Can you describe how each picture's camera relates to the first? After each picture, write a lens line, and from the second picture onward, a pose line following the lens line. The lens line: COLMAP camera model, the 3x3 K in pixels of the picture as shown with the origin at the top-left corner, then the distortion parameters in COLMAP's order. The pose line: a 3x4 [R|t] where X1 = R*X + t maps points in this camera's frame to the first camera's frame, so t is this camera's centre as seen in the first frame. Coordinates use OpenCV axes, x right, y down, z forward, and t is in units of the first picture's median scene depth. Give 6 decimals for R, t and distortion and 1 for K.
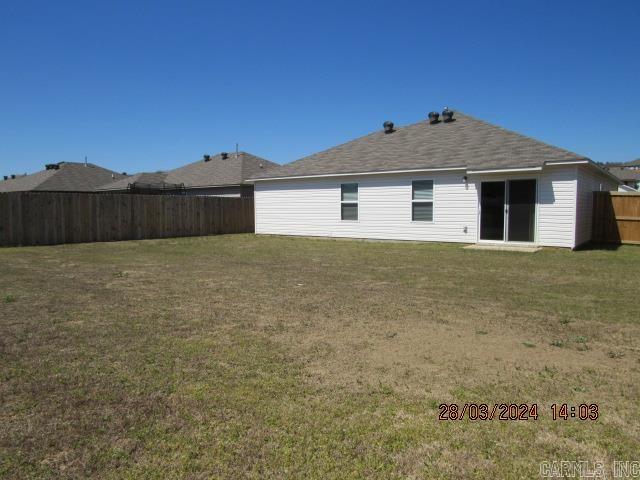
lens RADIAL K [[456.7, 0, 318.2], [0, 456.7, 241.4], [0, 0, 1]] dist [-0.054264, 0.037376]
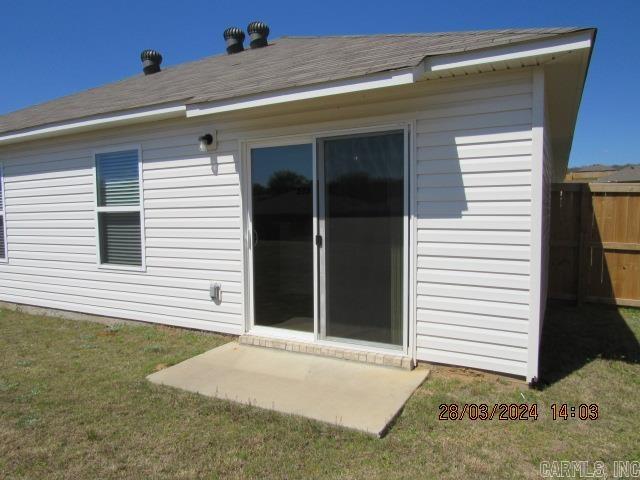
lens RADIAL K [[456.7, 0, 318.2], [0, 456.7, 241.4], [0, 0, 1]] dist [-0.054264, 0.037376]
pose [[0.986877, -0.016717, 0.160607, 0.345337], [0.018290, 0.999798, -0.008321, -0.060497], [-0.160435, 0.011149, 0.986983, 0.655303]]
